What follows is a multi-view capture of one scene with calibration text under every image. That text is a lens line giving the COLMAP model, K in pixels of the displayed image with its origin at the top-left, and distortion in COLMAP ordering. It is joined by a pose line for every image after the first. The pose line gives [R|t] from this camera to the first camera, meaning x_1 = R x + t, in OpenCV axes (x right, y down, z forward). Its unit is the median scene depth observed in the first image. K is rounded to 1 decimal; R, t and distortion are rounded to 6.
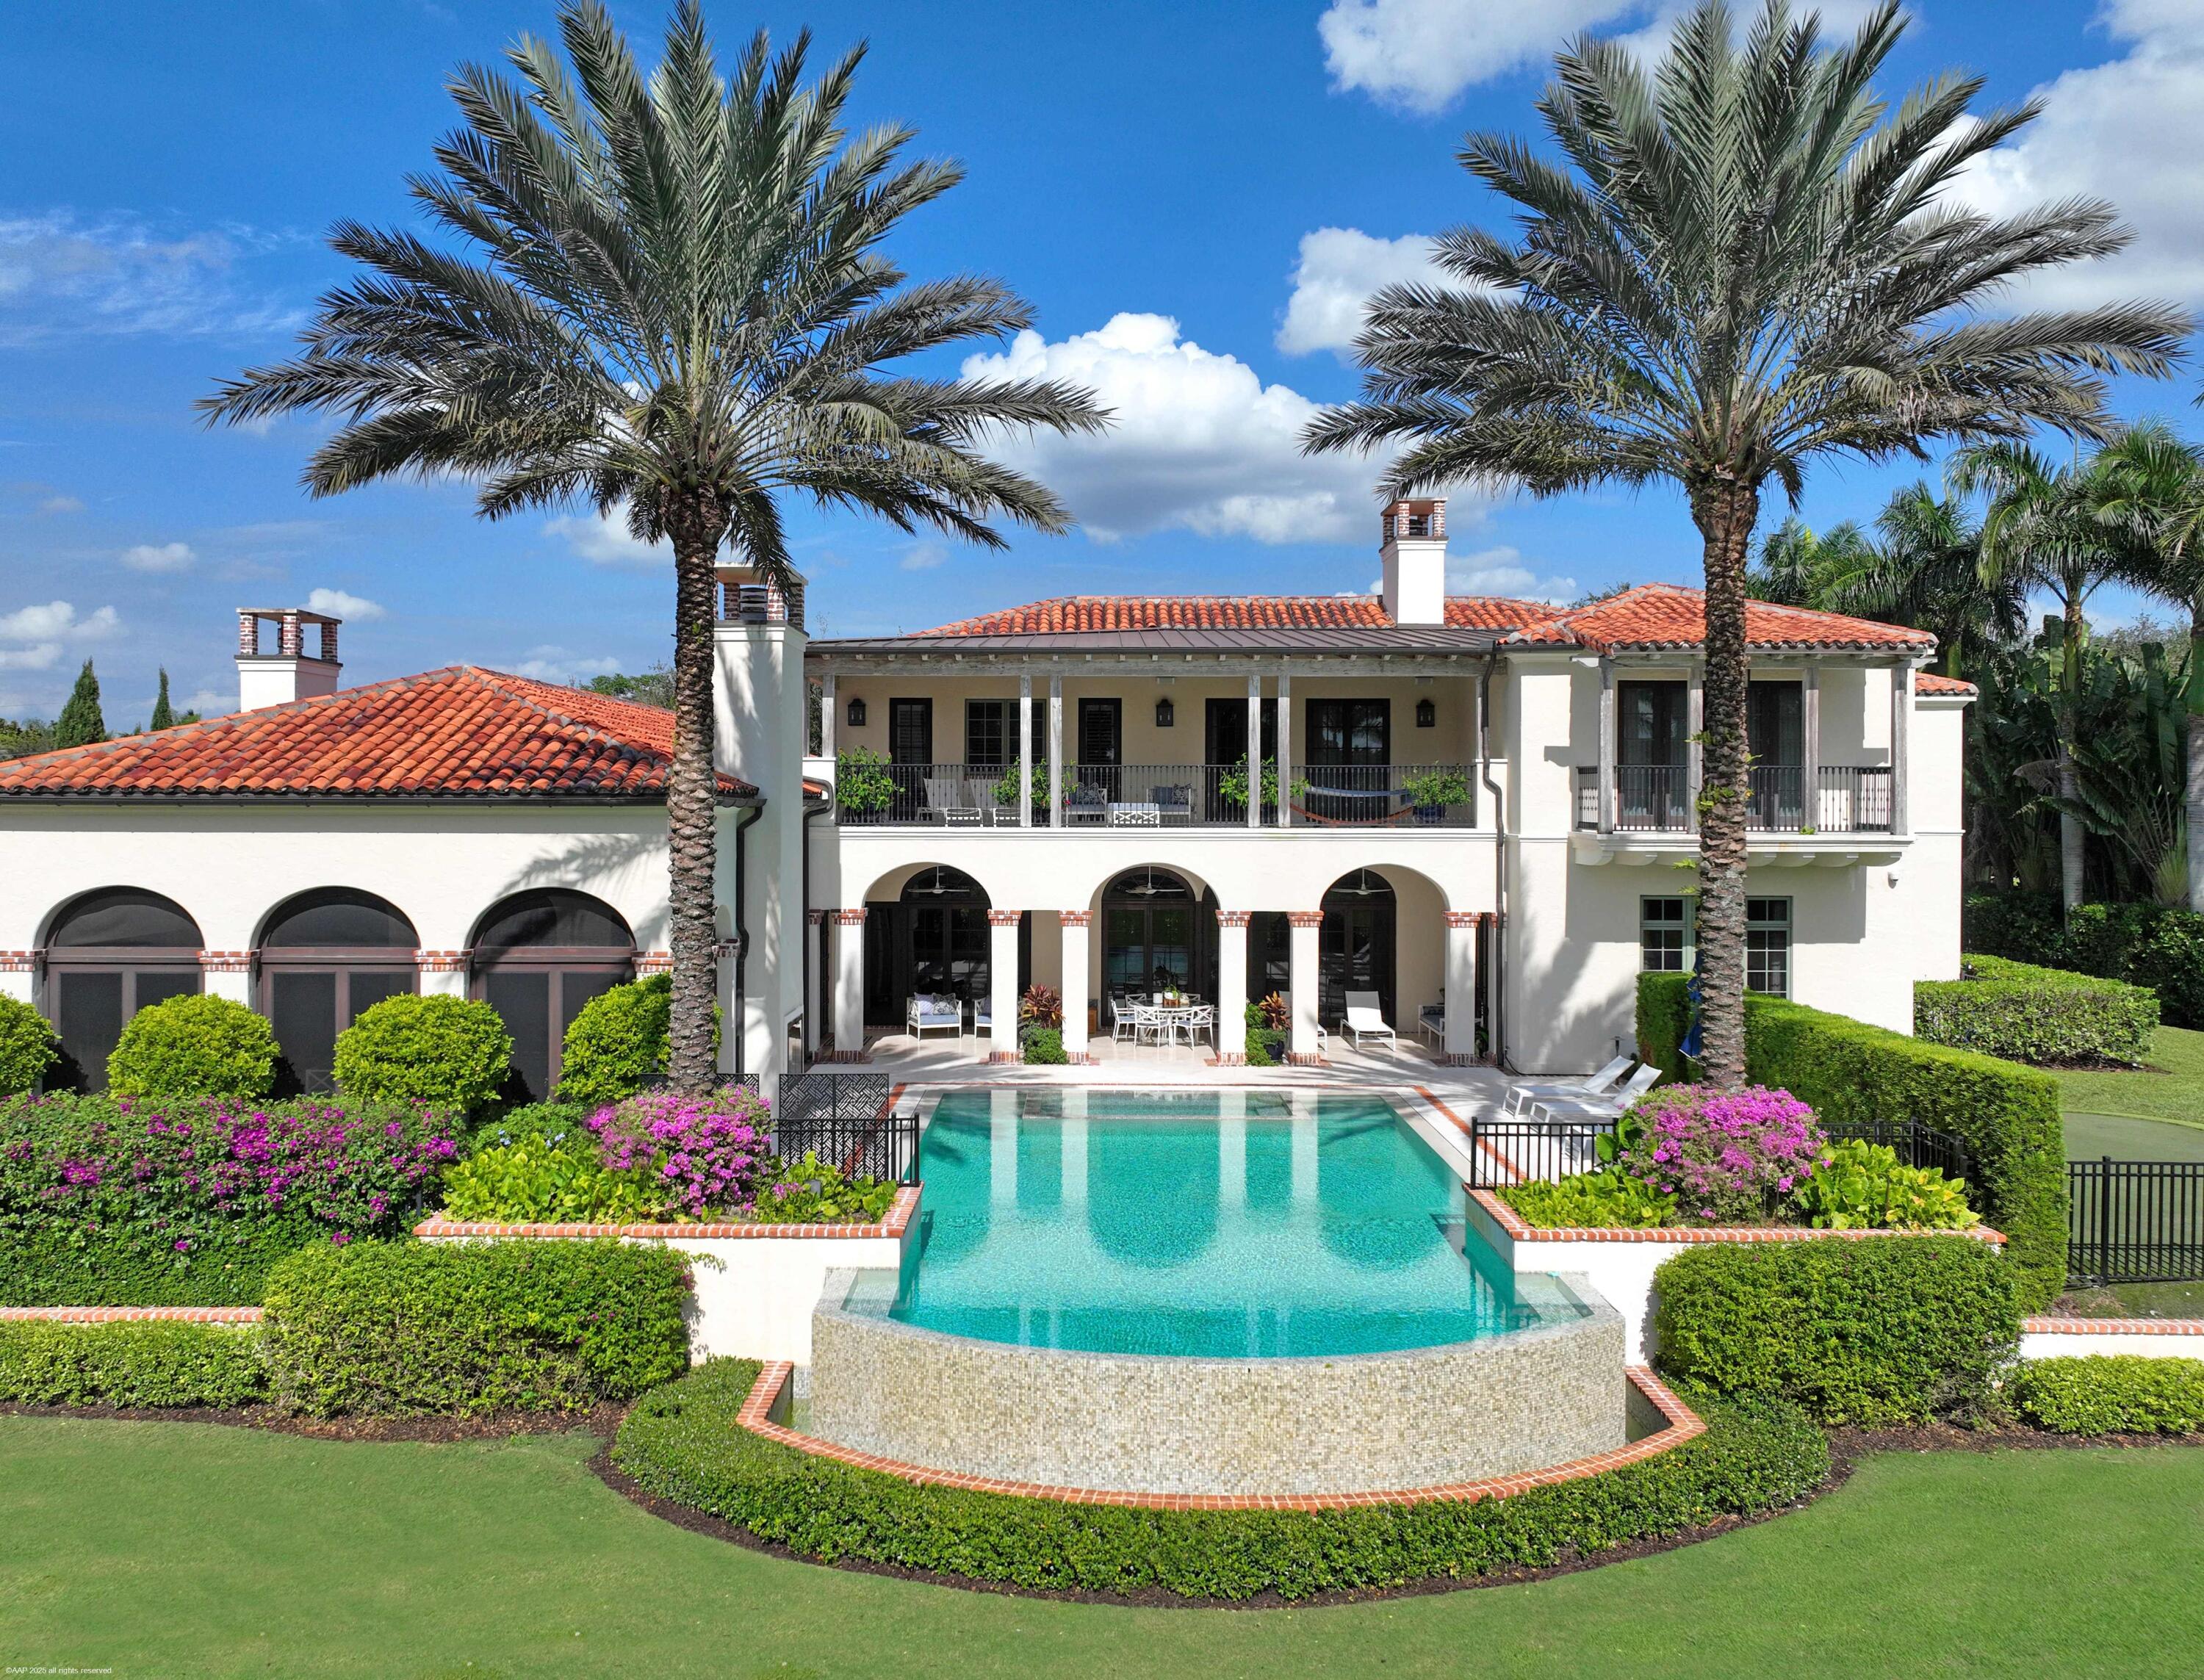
lens RADIAL K [[1754.9, 0, 1094.4], [0, 1754.9, 849.7], [0, 0, 1]] dist [-0.002398, 0.025895]
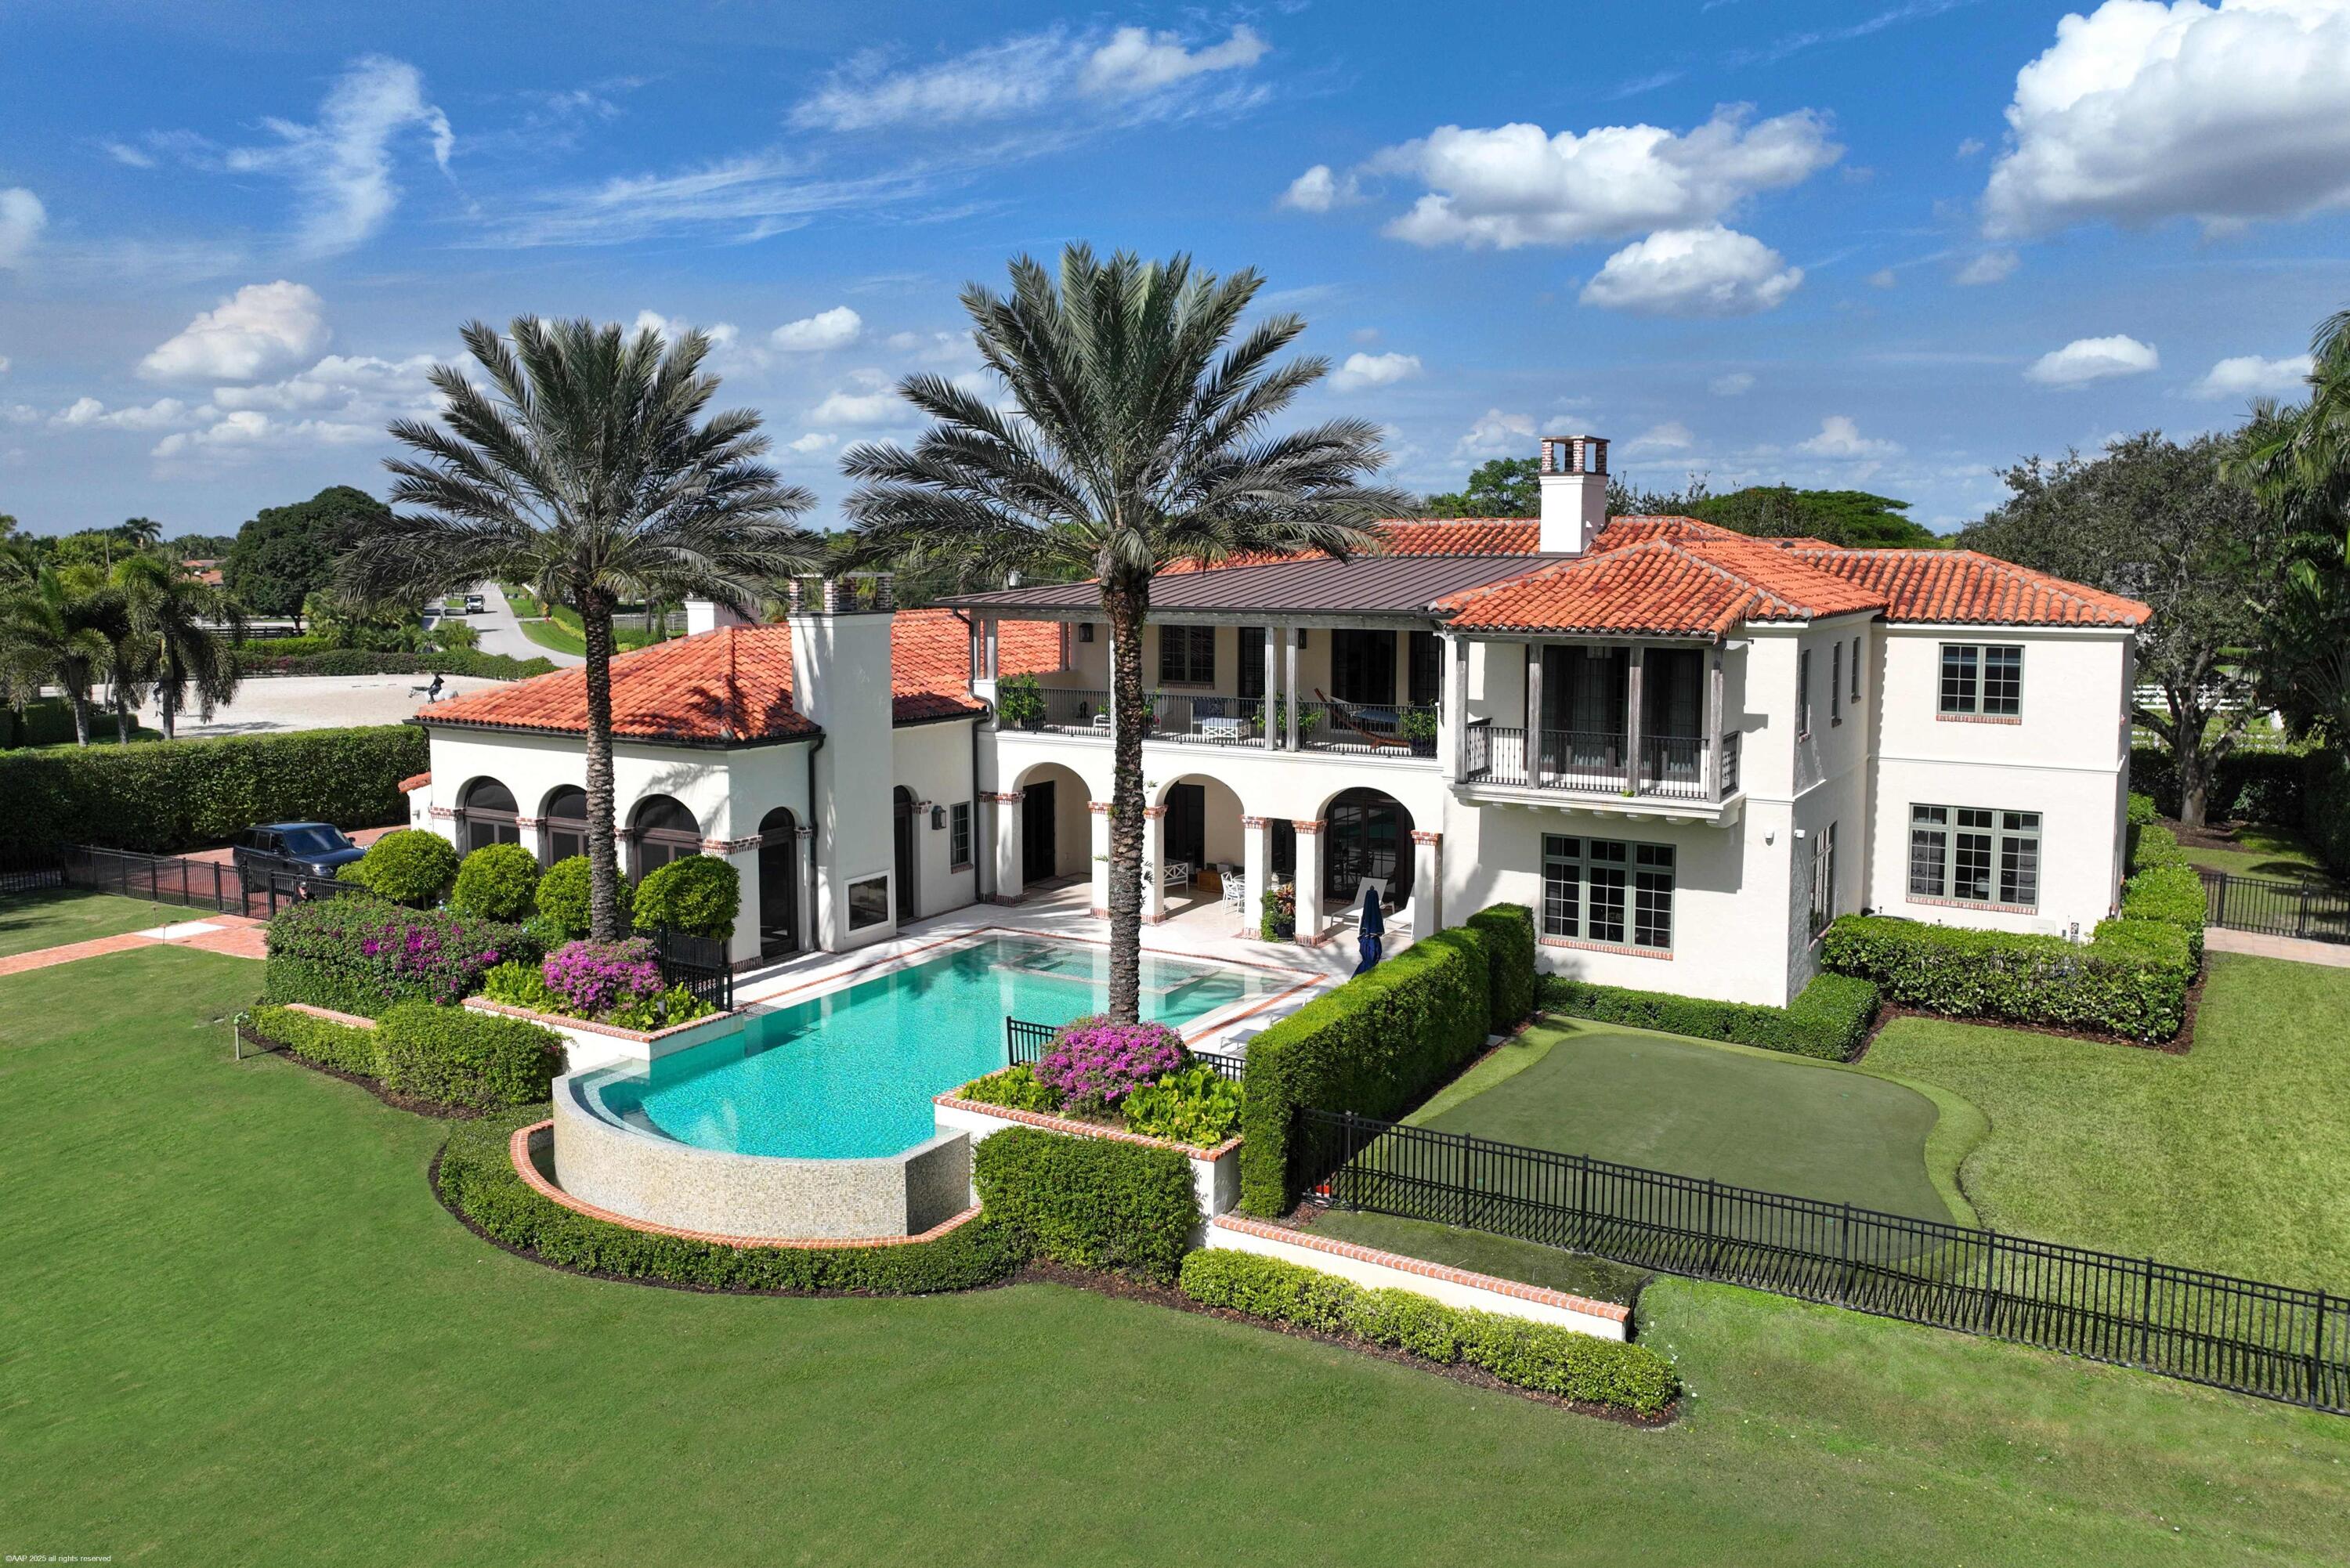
lens RADIAL K [[1758.2, 0, 1178.0], [0, 1758.2, 775.1], [0, 0, 1]] dist [0.014278, 0.000061]
pose [[0.853675, 0.064970, -0.516738, 0.911707], [-0.010899, 0.994200, 0.106996, -0.171008], [0.520692, -0.085708, 0.849431, -0.115578]]
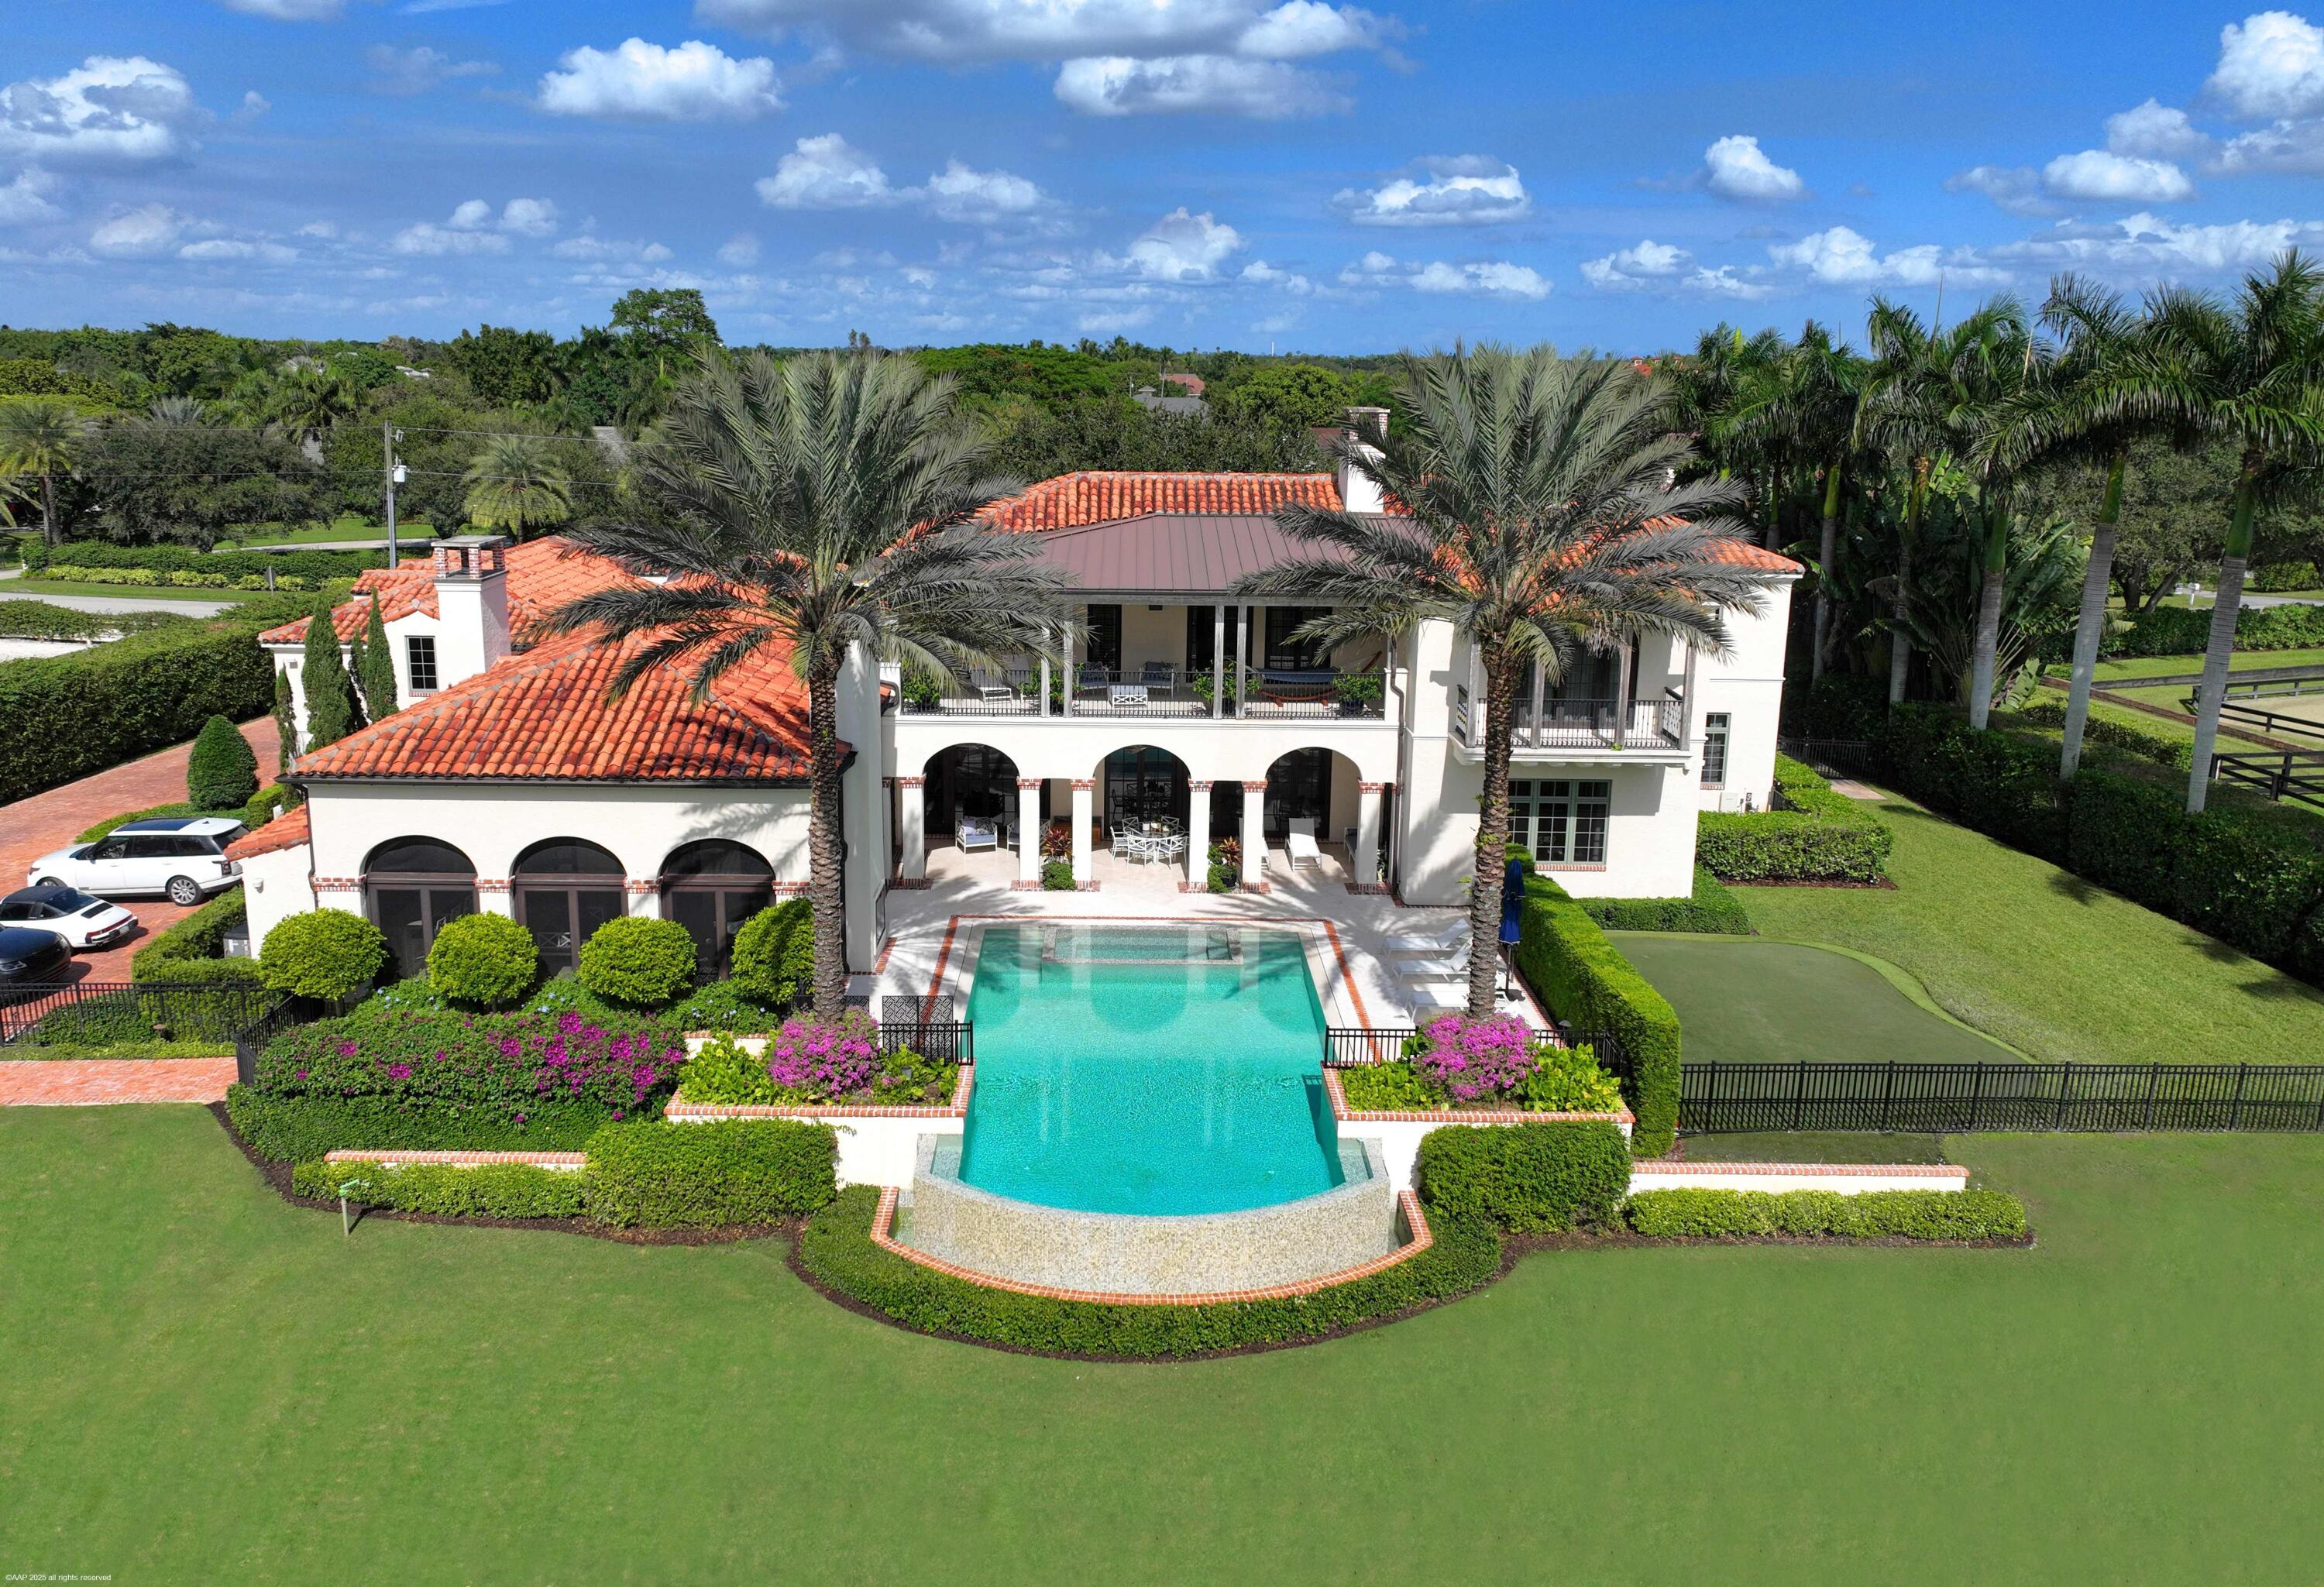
lens RADIAL K [[1750.7, 0, 1160.8], [0, 1750.7, 780.9], [0, 0, 1]] dist [0.015054, -0.003353]
pose [[0.999739, 0.008746, 0.021124, 0.027903], [-0.013074, 0.976668, 0.214355, -0.337774], [-0.018757, -0.214575, 0.976527, -0.409616]]
